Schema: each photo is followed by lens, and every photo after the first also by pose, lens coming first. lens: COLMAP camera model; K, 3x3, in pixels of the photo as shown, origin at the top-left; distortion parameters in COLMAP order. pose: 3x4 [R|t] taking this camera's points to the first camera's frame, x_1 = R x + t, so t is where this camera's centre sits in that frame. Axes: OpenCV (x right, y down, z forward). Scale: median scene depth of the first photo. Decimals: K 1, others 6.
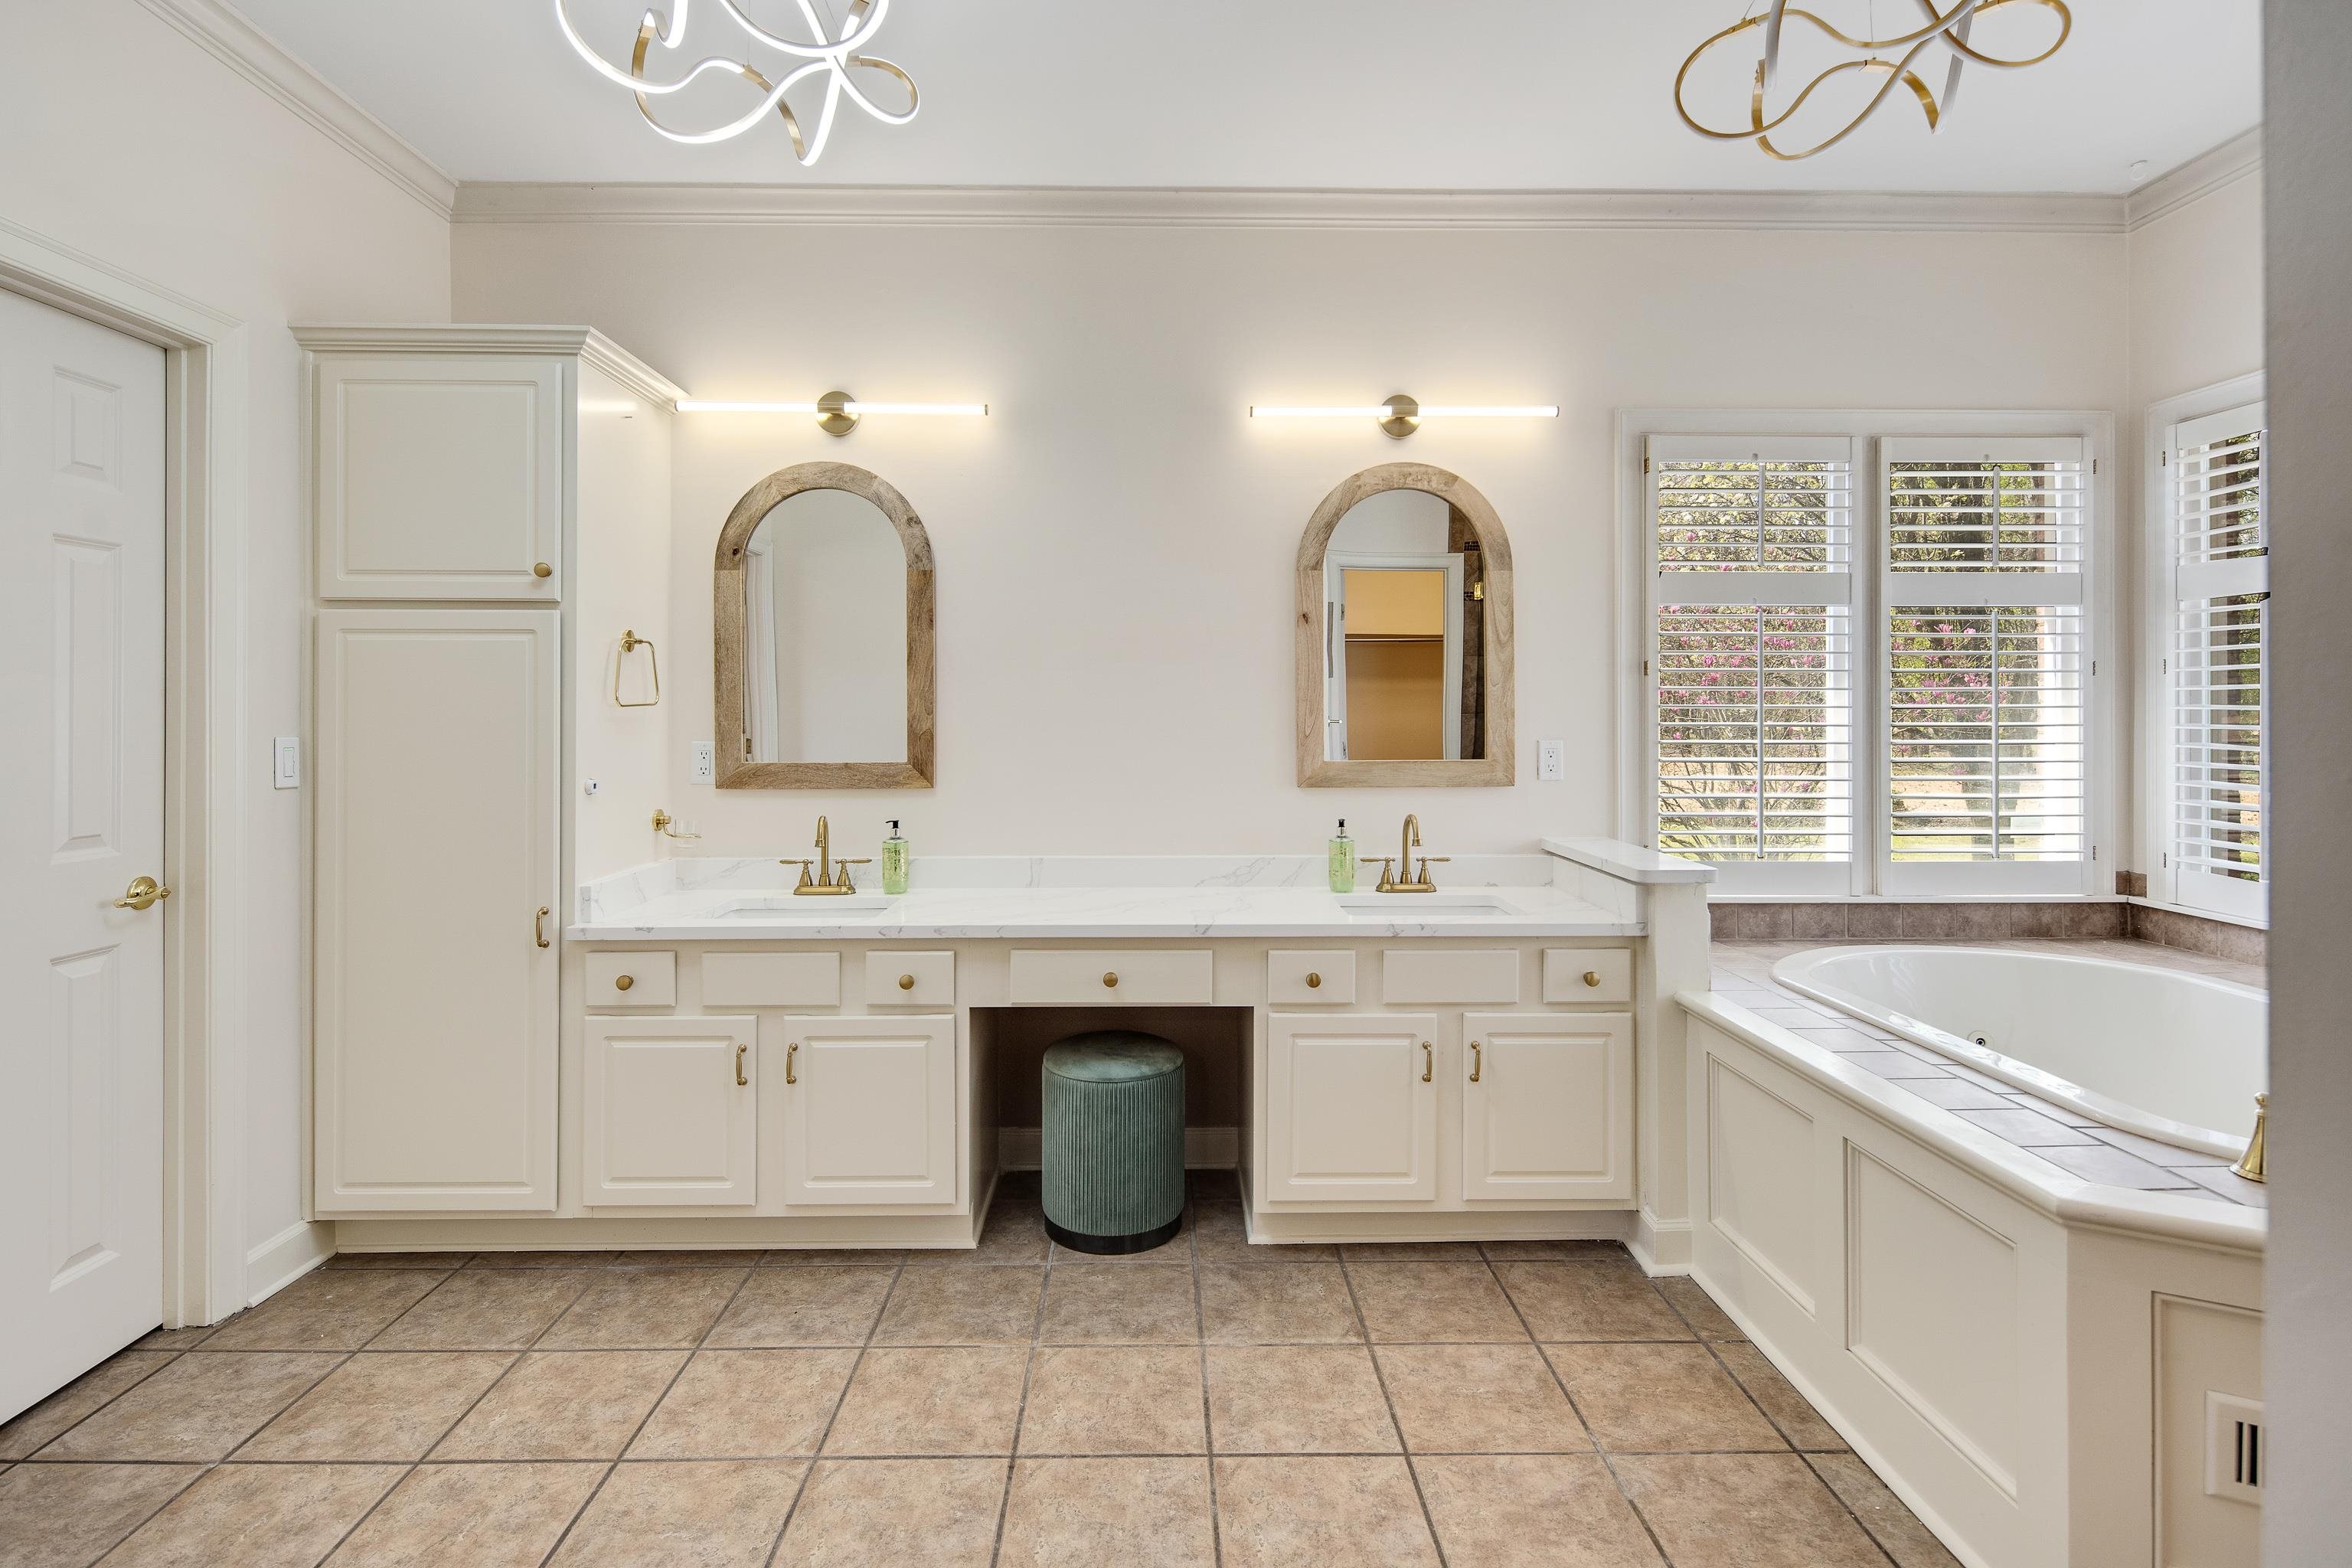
lens RADIAL K [[1146.2, 0, 1168.4], [0, 1146.2, 702.4], [0, 0, 1]] dist [0.002543, -0.002639]
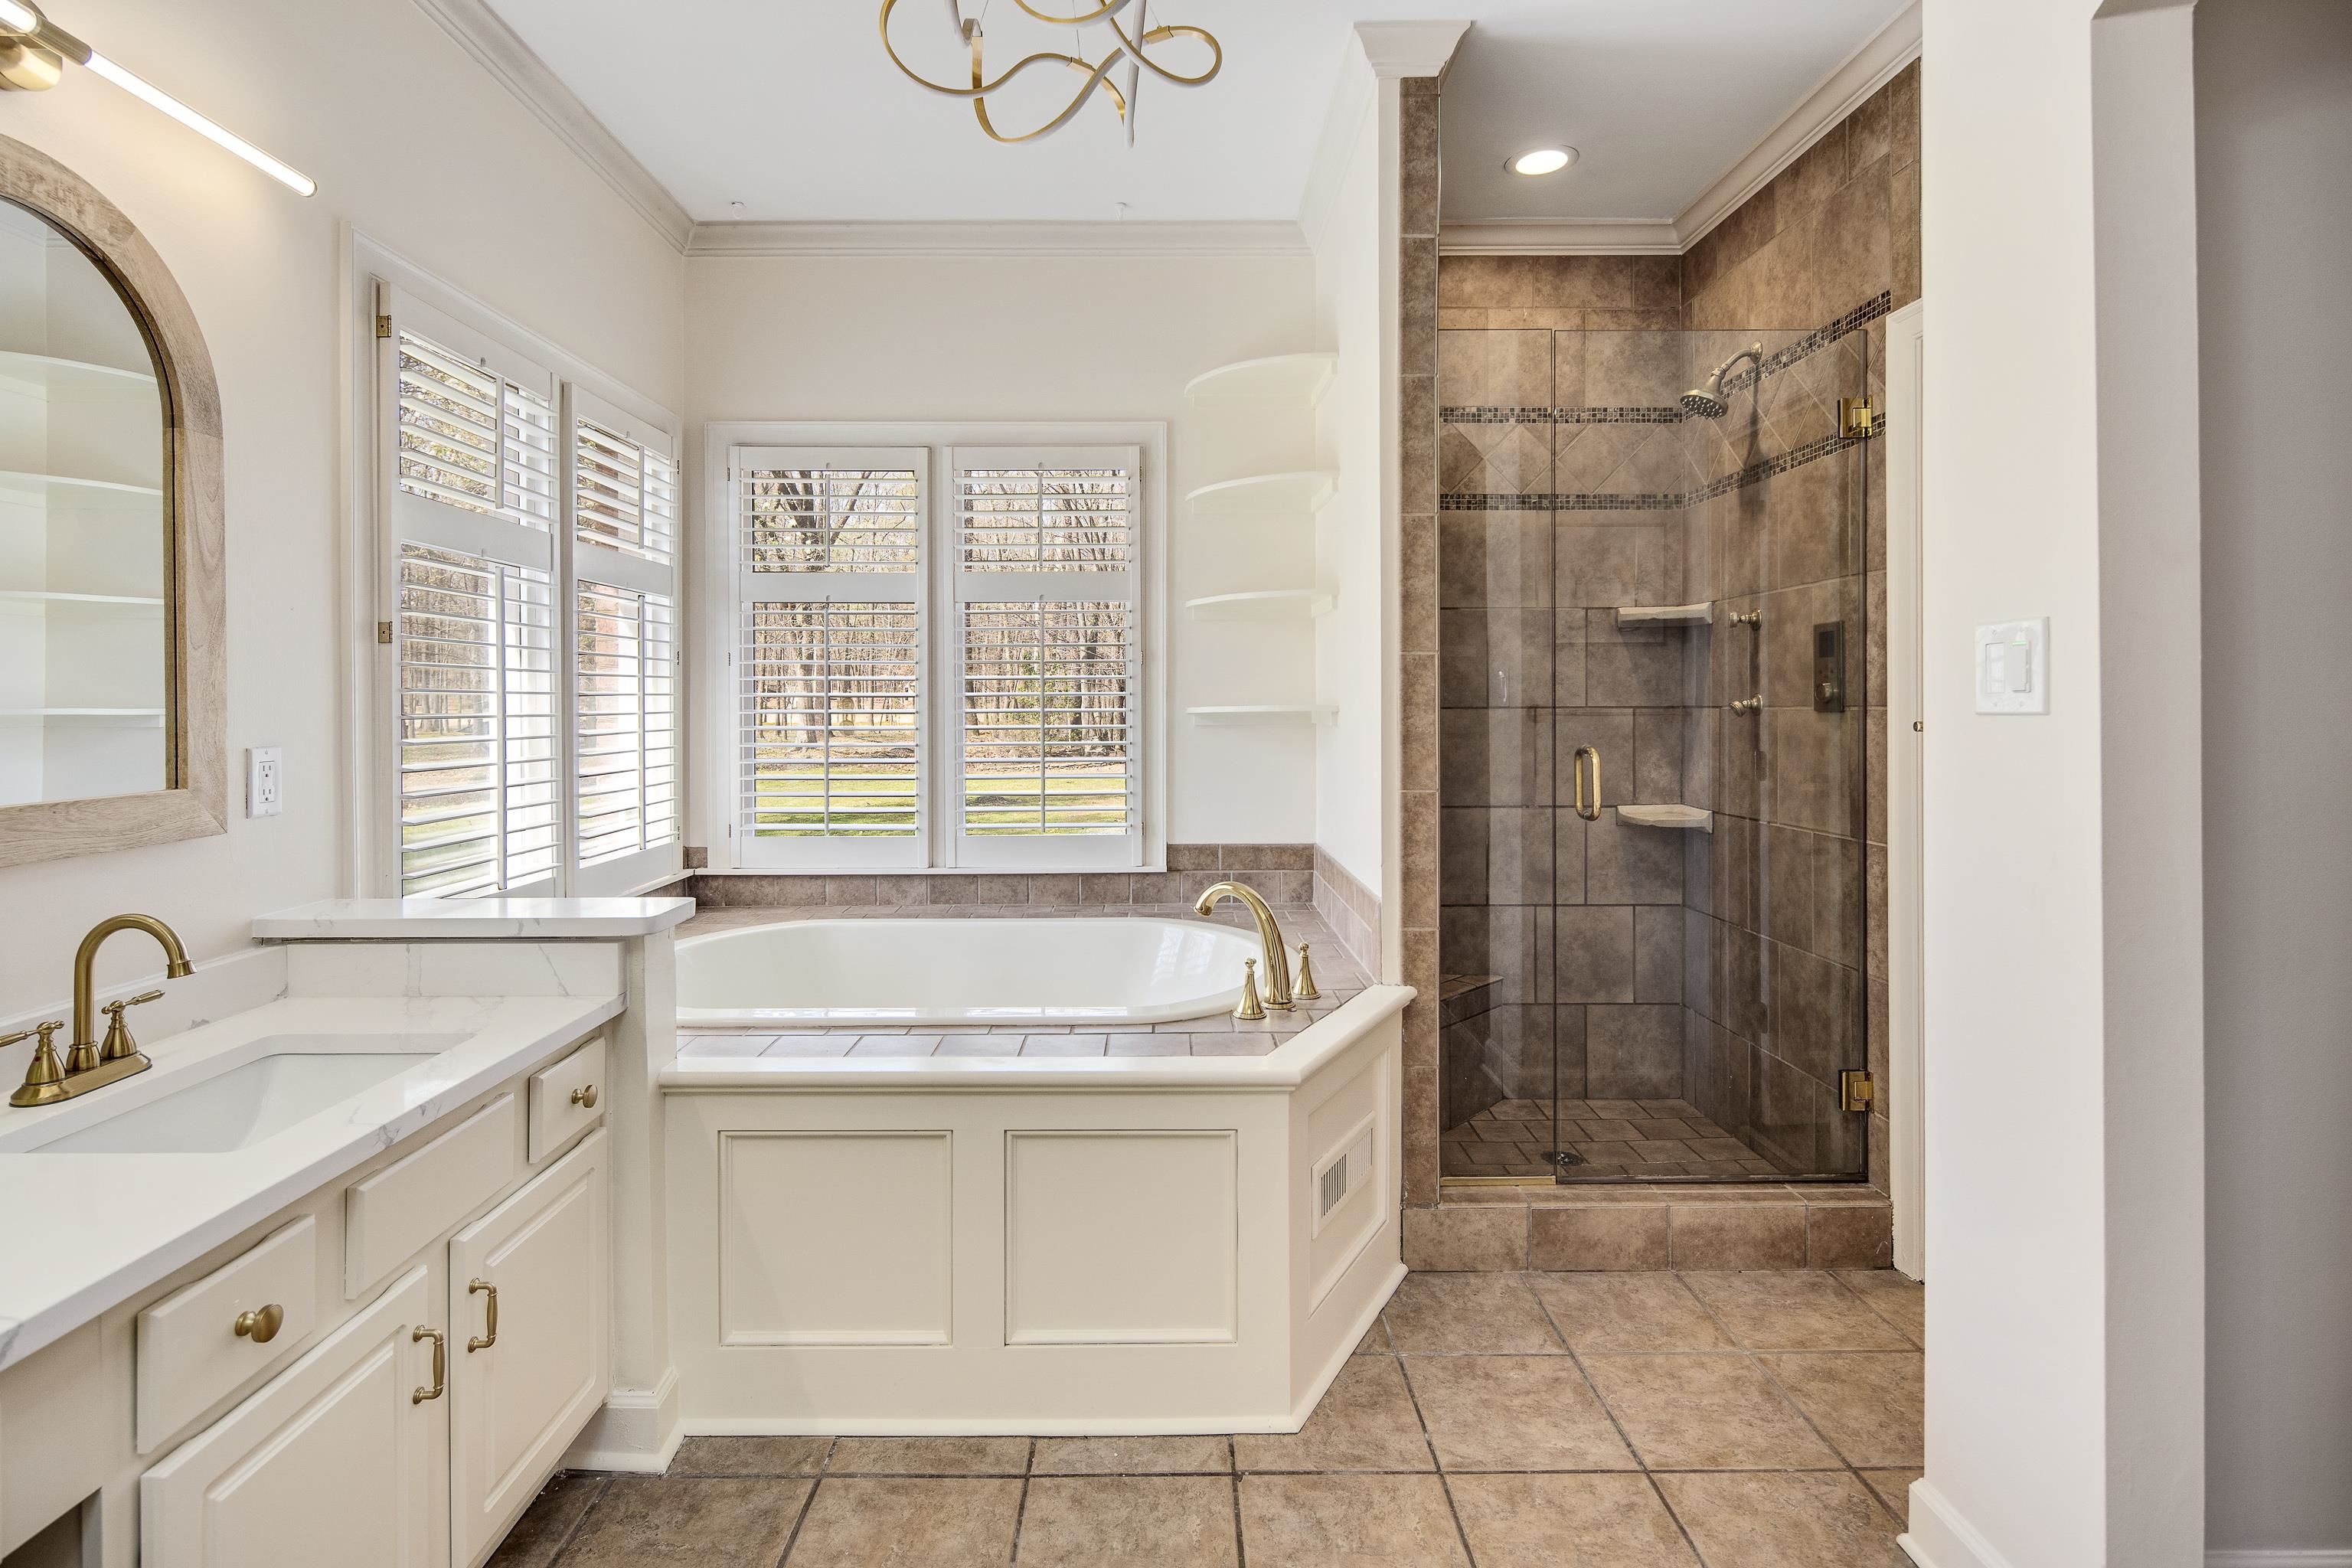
lens RADIAL K [[1146.2, 0, 1154.4], [0, 1146.2, 707.7], [0, 0, 1]] dist [0.002543, -0.002639]
pose [[0.008707, -0.005708, 0.999946, -0.256999], [-0.002252, 0.999981, 0.005728, 0.009179], [-0.999960, -0.002302, 0.008694, 0.581255]]
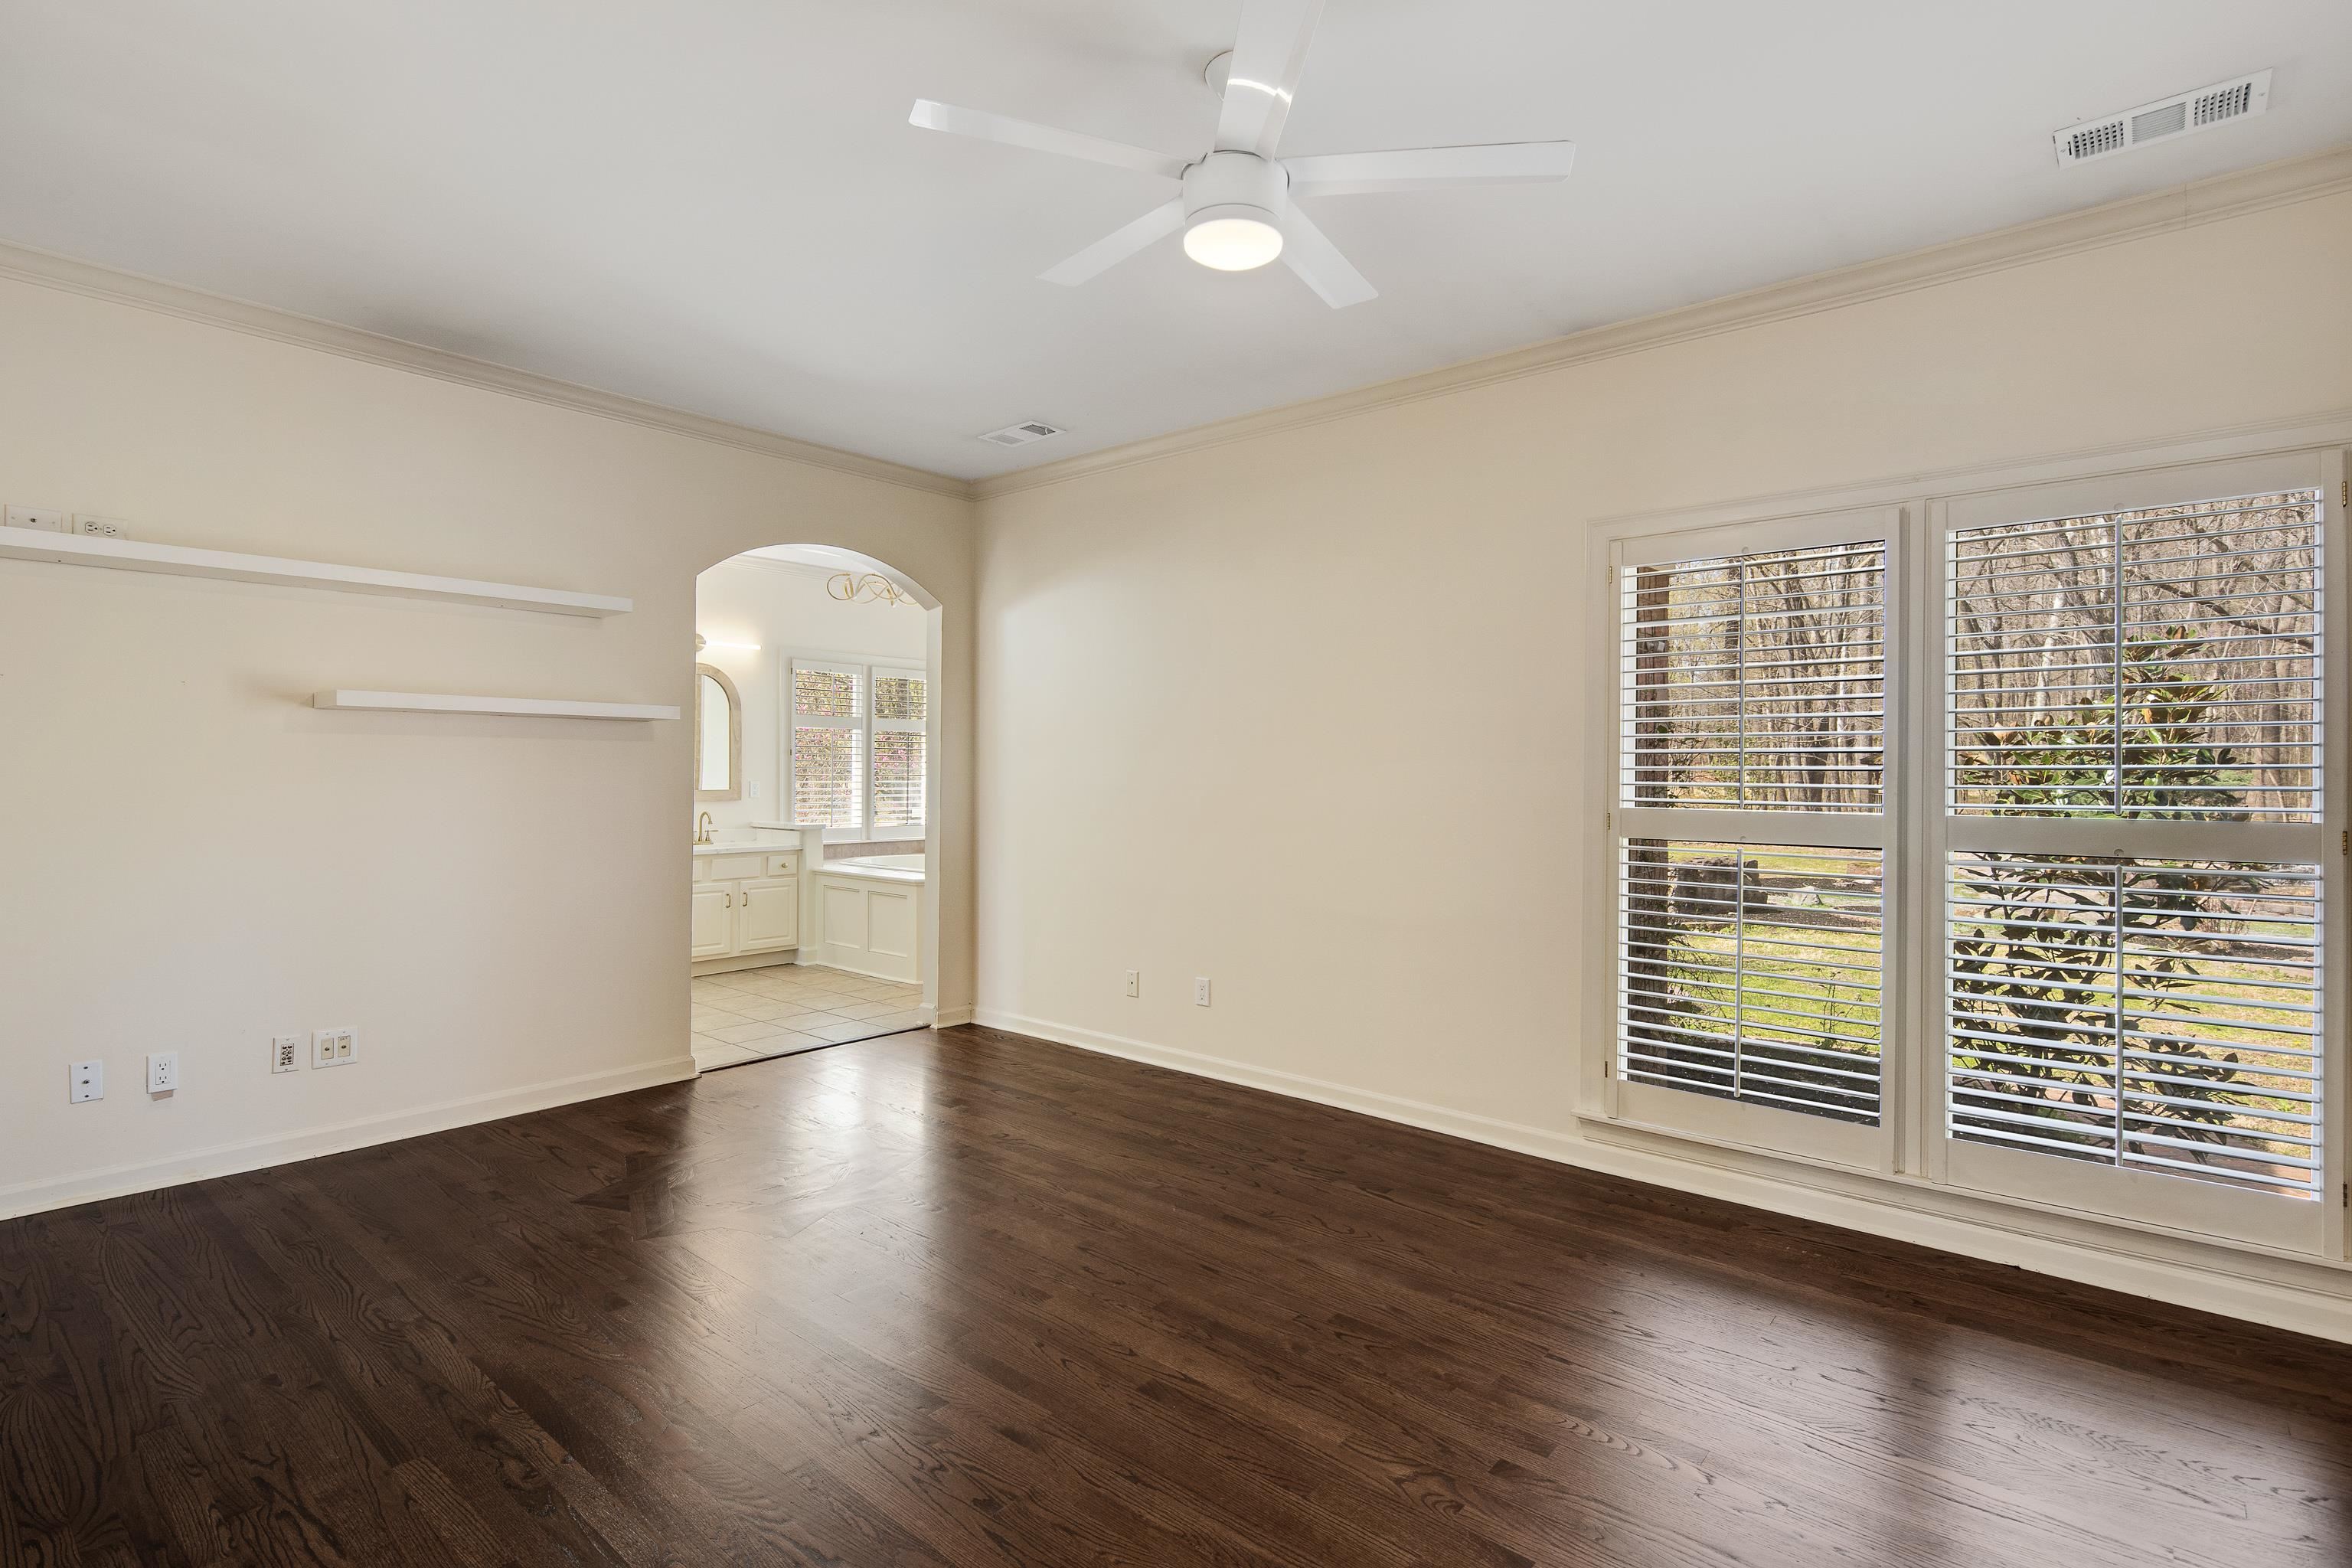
lens RADIAL K [[1146.2, 0, 1171.6], [0, 1146.2, 782.0], [0, 0, 1]] dist [0.002543, -0.002639]
pose [[0.666794, 0.001232, 0.745241, -0.944337], [-0.008410, 0.999947, 0.005871, 0.012778], [-0.745194, -0.010182, 0.666770, -1.359869]]
